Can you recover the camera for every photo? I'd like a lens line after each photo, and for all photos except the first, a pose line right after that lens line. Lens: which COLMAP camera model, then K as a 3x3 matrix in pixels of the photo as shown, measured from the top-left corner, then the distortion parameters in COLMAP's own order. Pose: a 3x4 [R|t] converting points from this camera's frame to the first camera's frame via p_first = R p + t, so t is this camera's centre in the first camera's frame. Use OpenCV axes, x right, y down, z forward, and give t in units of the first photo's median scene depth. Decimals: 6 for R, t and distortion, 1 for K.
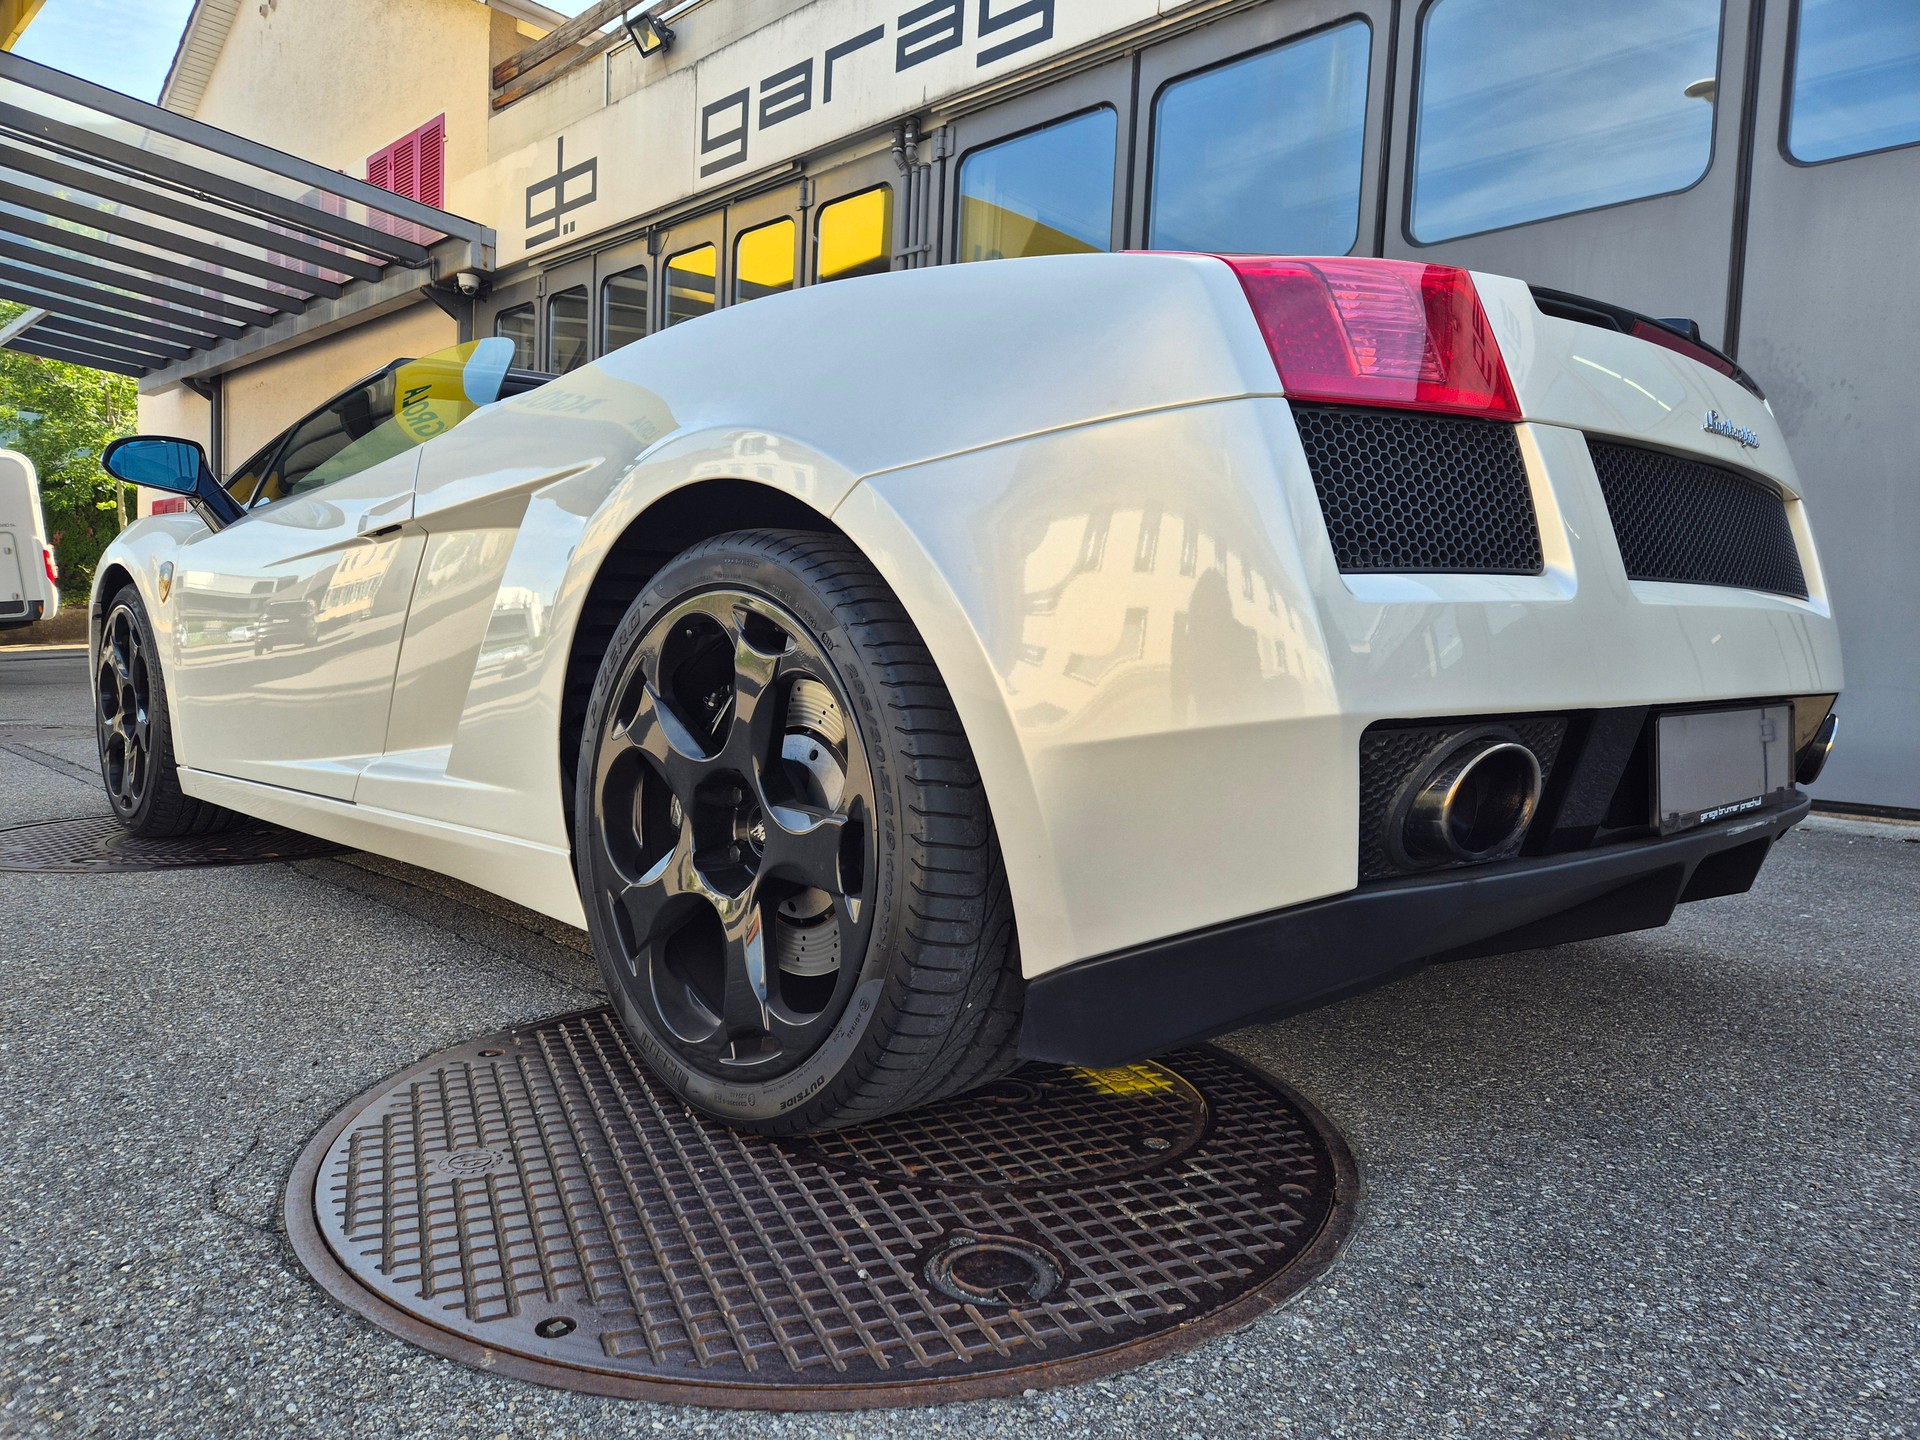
lens RADIAL K [[1267.9, 0, 960.0], [0, 1267.9, 720.0], [0, 0, 1]] dist [0.071311, -0.048850]
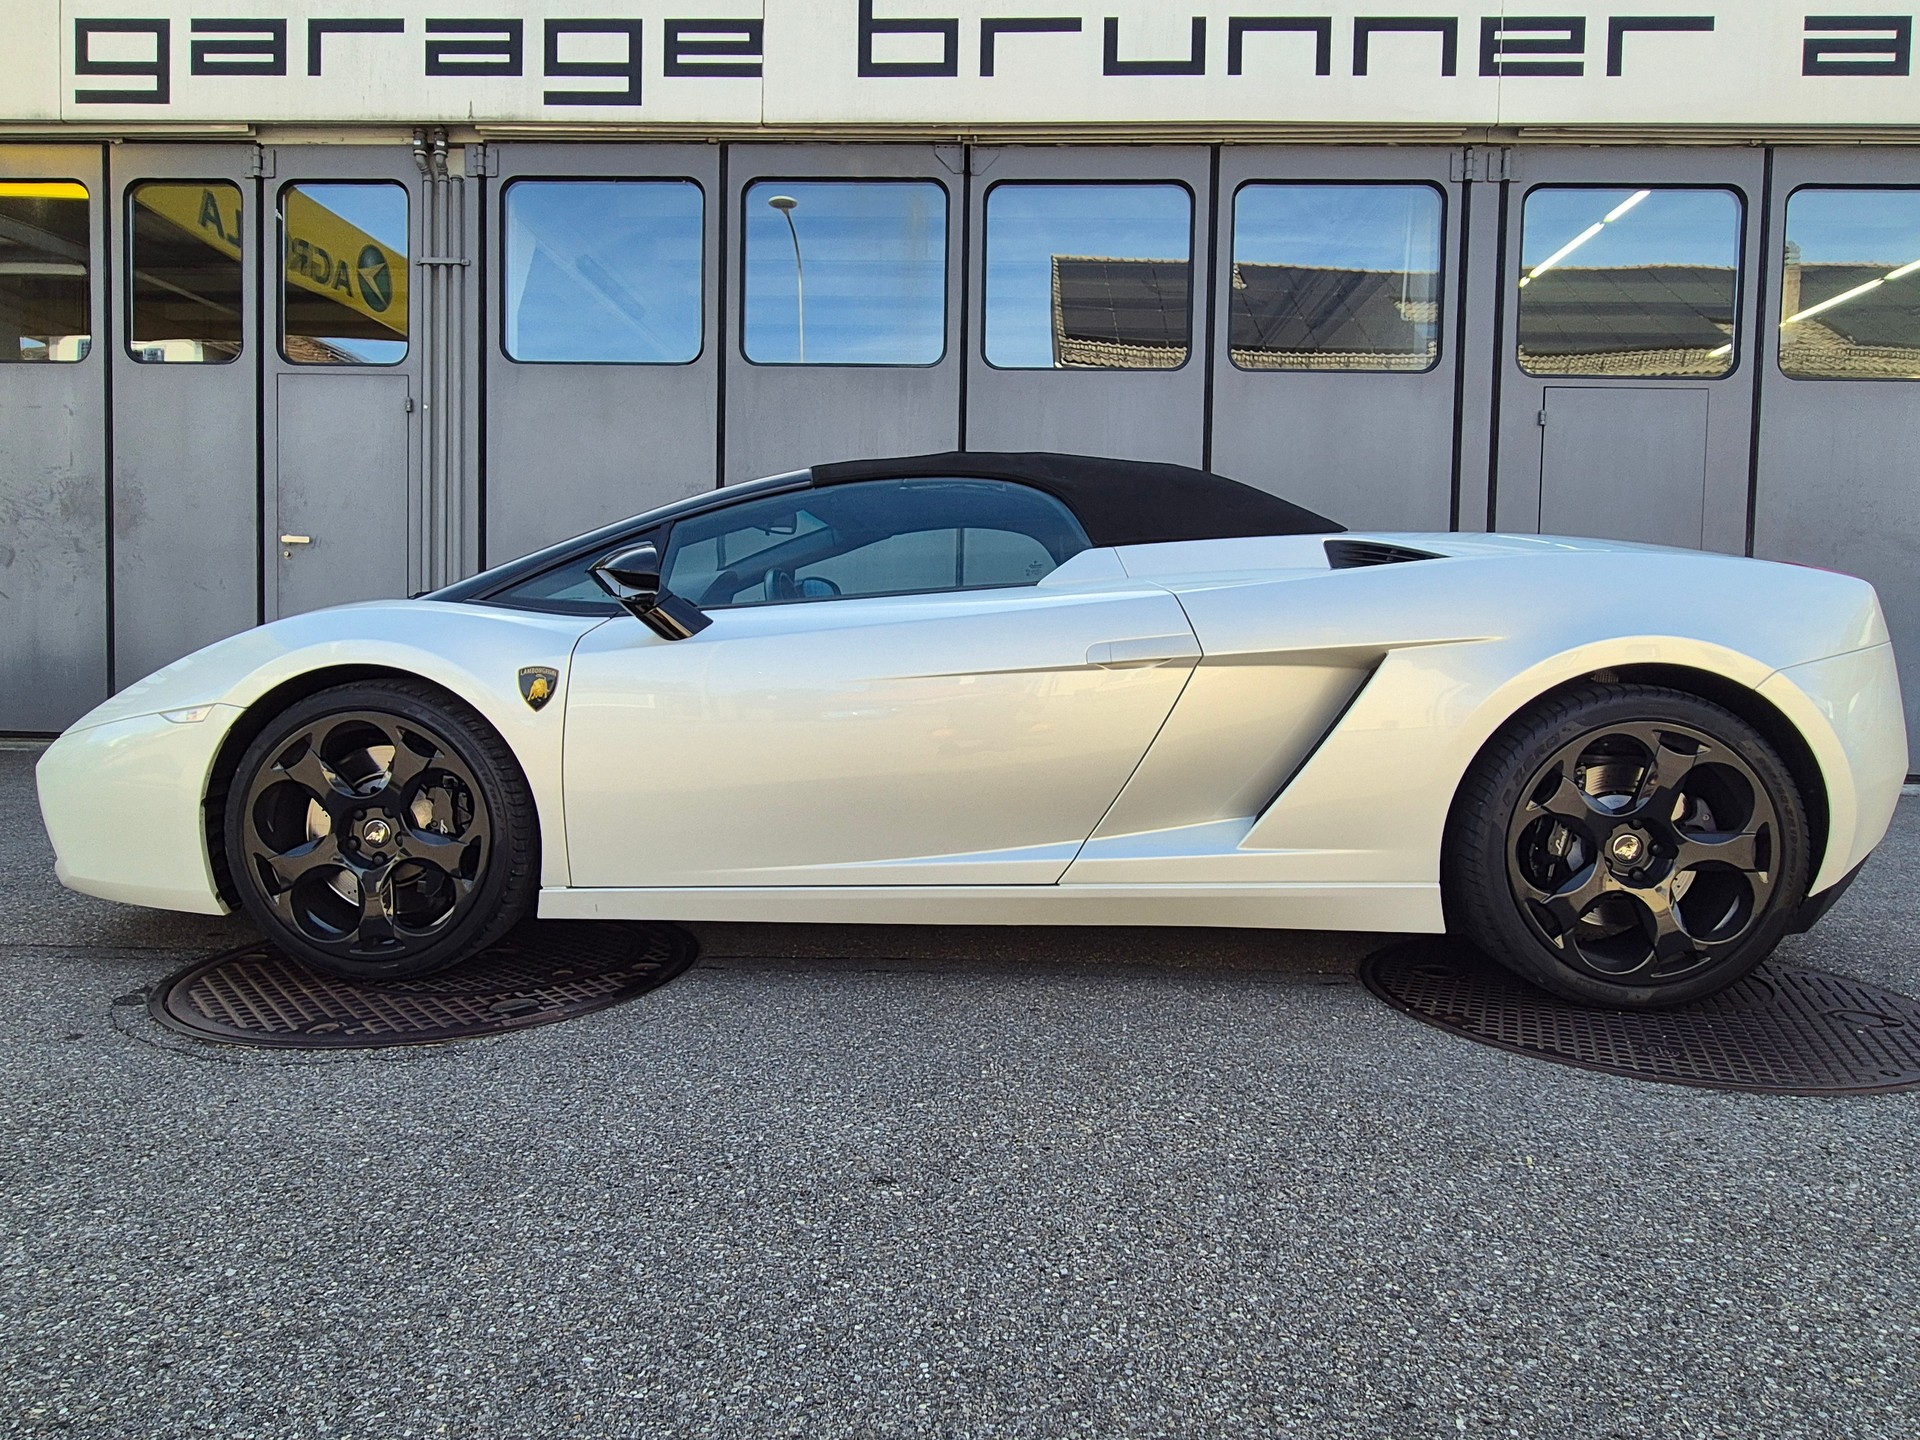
lens RADIAL K [[1225.0, 0, 952.5], [0, 1225.0, 707.7], [0, 0, 1]] dist [0.001352, -0.000787]
pose [[0.738221, -0.056628, 0.672177, -0.393135], [0.050042, 0.998322, 0.029145, -0.041291], [-0.672700, 0.012122, 0.739816, 0.069652]]
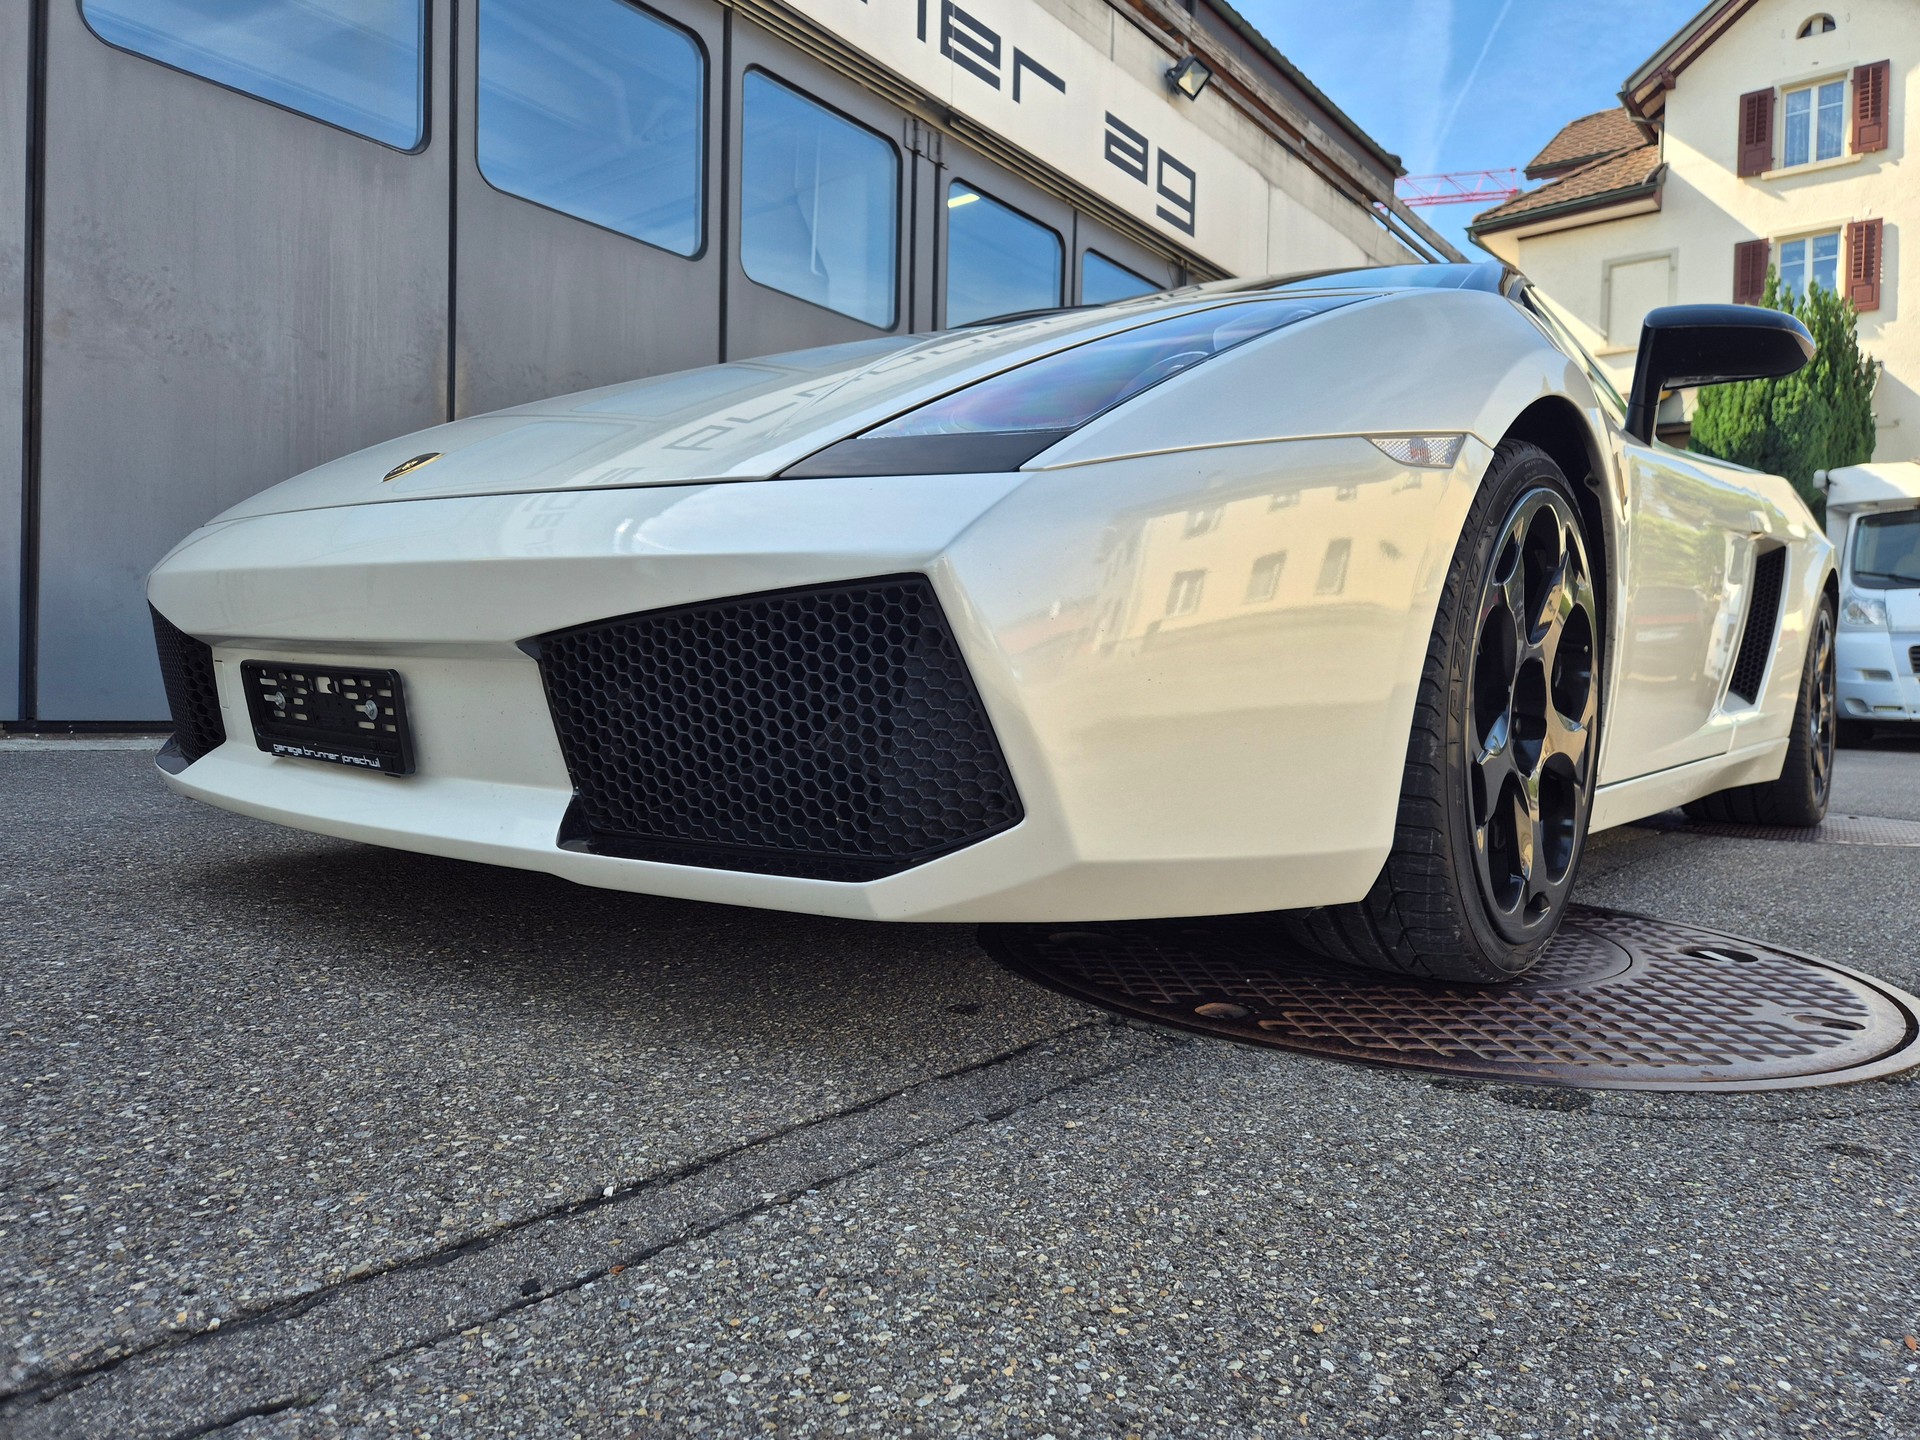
lens RADIAL K [[1267.9, 0, 960.0], [0, 1267.9, 720.0], [0, 0, 1]] dist [0.071311, -0.048850]
pose [[-0.101377, -0.061730, 0.992931, -0.476246], [0.025563, 0.997582, 0.064630, -0.017167], [-0.994520, 0.031934, -0.099554, 0.546301]]
